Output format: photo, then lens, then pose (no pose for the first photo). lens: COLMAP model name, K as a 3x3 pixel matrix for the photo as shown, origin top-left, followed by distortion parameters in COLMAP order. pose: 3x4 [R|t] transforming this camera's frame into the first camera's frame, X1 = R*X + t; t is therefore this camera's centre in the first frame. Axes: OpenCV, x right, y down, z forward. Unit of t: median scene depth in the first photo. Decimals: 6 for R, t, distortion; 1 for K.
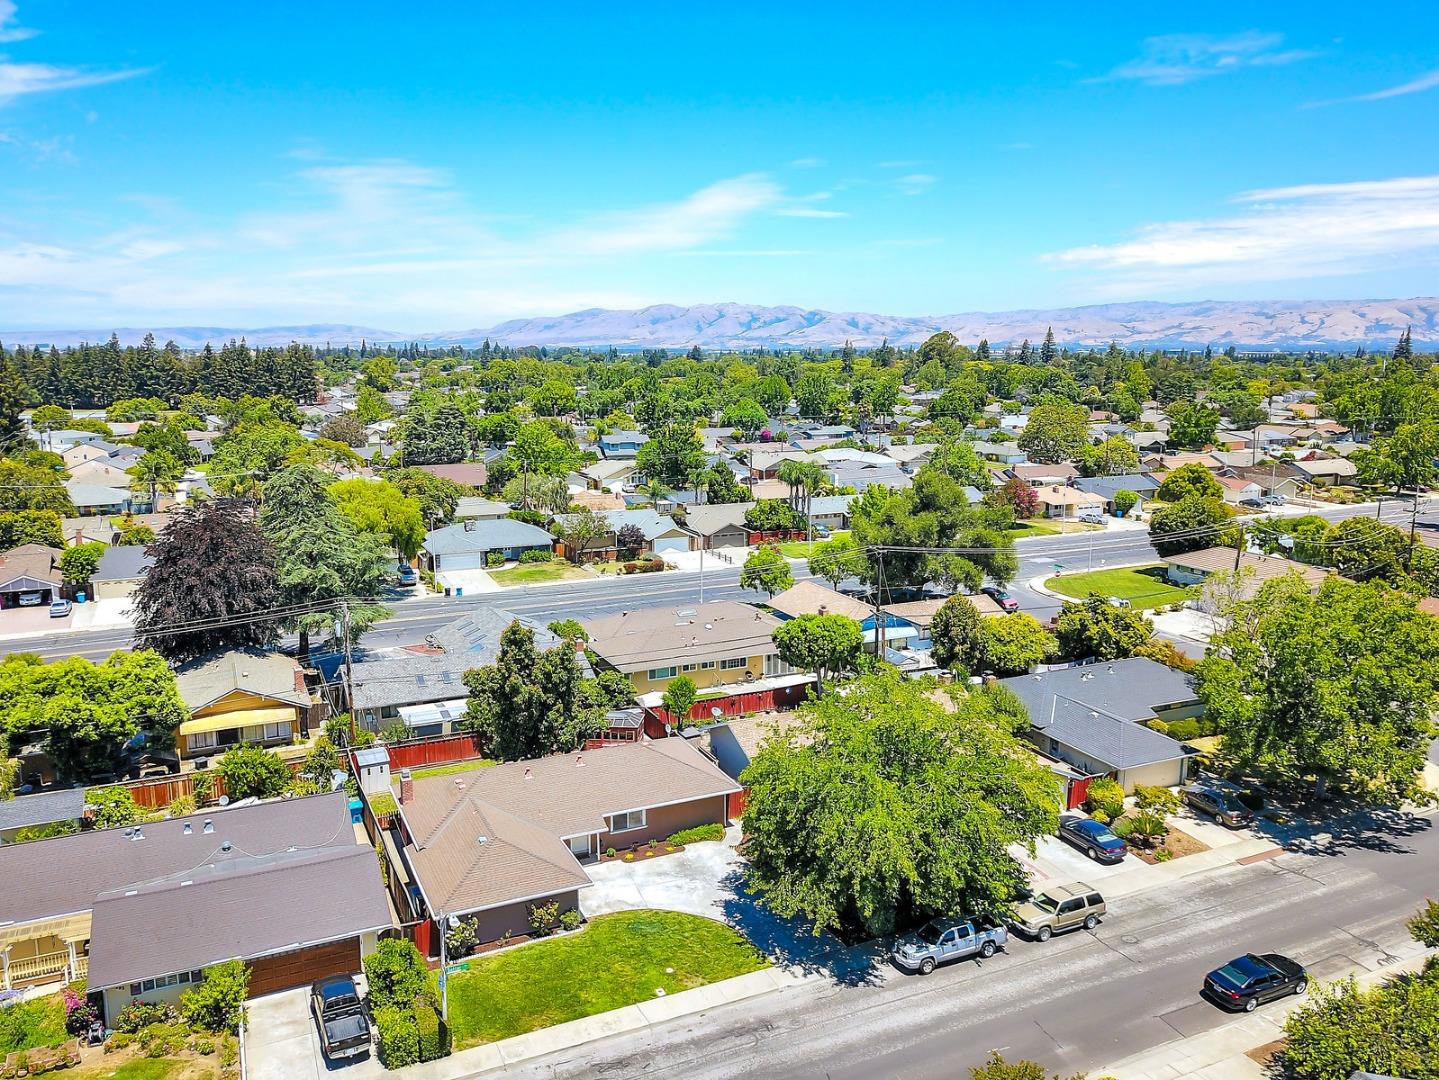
lens RADIAL K [[1113.8, 0, 719.5], [0, 1113.8, 540.0], [0, 0, 1]] dist [0.023953, -0.044644]
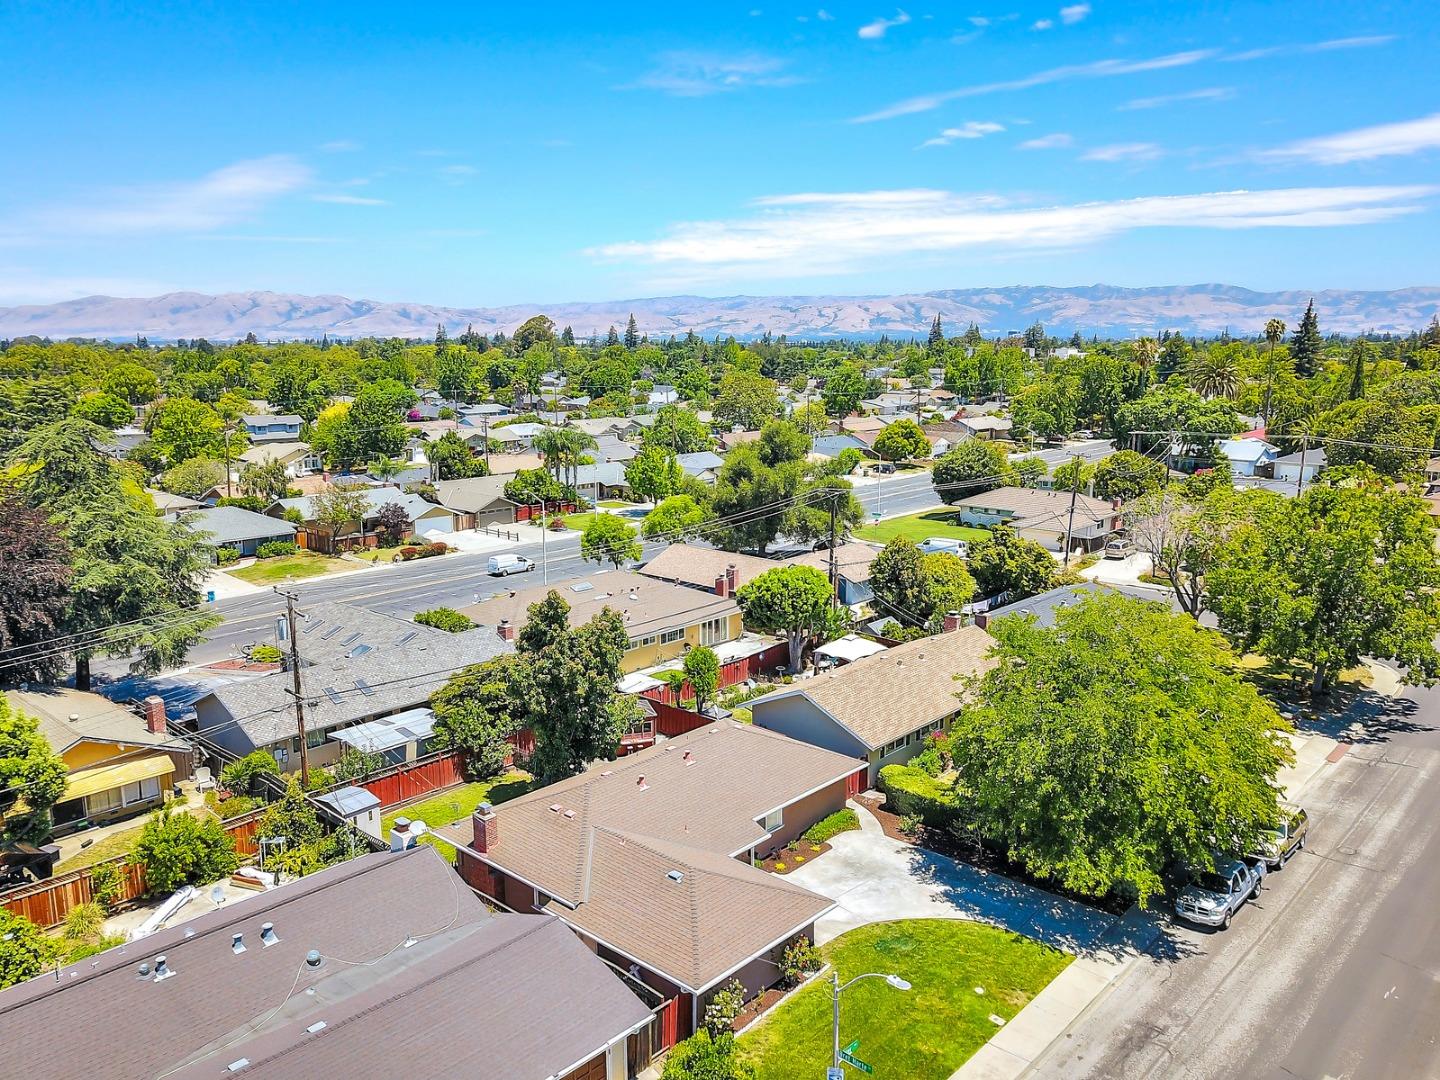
lens RADIAL K [[1123.6, 0, 731.9], [0, 1123.6, 493.9], [0, 0, 1]] dist [0.005053, -0.005520]
pose [[0.920527, -0.056439, 0.386581, -0.184751], [0.069736, 0.997356, -0.020447, 0.015328], [-0.384405, 0.045781, 0.922029, 0.121246]]
